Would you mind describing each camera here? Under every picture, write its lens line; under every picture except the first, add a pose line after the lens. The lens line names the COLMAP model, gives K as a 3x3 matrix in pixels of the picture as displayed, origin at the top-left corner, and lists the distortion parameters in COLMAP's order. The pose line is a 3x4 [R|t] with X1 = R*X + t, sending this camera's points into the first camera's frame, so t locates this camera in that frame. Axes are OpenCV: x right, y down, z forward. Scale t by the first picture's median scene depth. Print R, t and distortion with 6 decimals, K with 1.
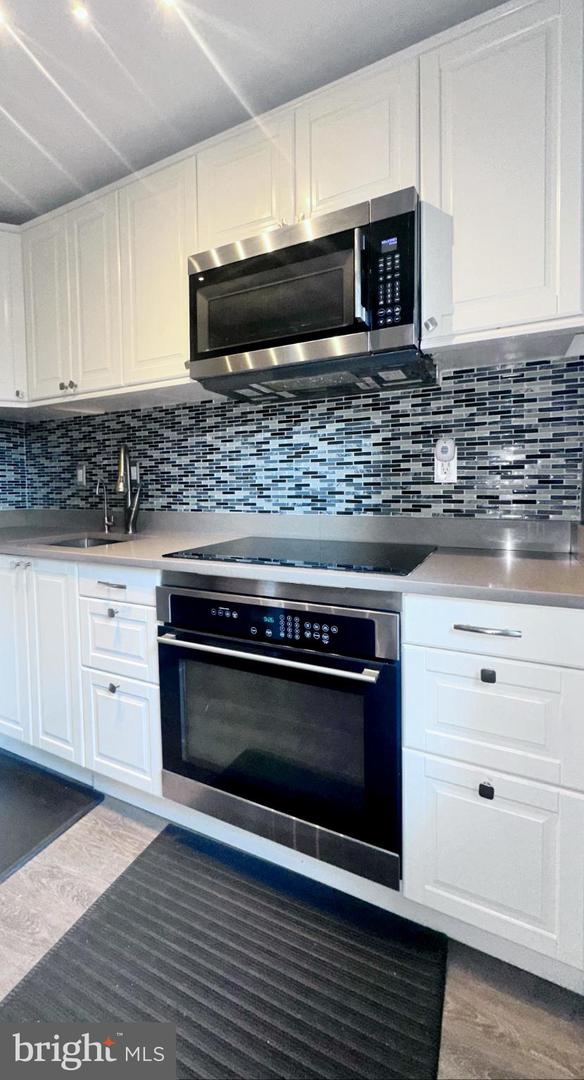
lens RADIAL K [[427.2, 0, 302.2], [0, 427.2, 503.6], [0, 0, 1]] dist [-0.001606, -0.000255]
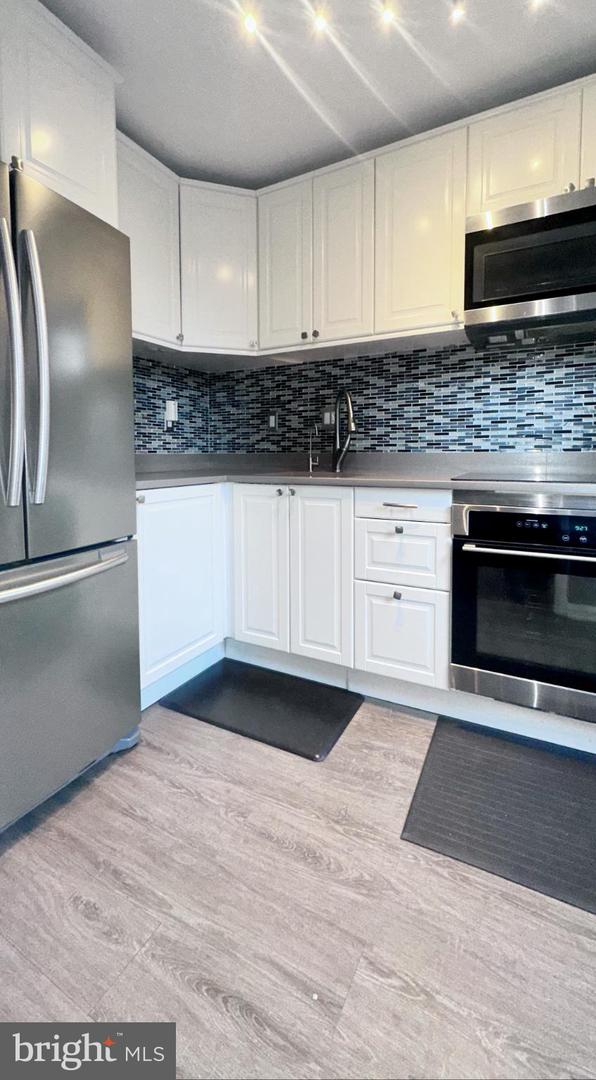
lens RADIAL K [[440.2, 0, 304.3], [0, 440.2, 476.8], [0, 0, 1]] dist [-0.004027, -0.000111]
pose [[0.999272, 0.010622, -0.036635, -0.479631], [-0.010266, 0.999898, 0.009904, 0.076528], [0.036737, -0.009520, 0.999280, -0.138318]]
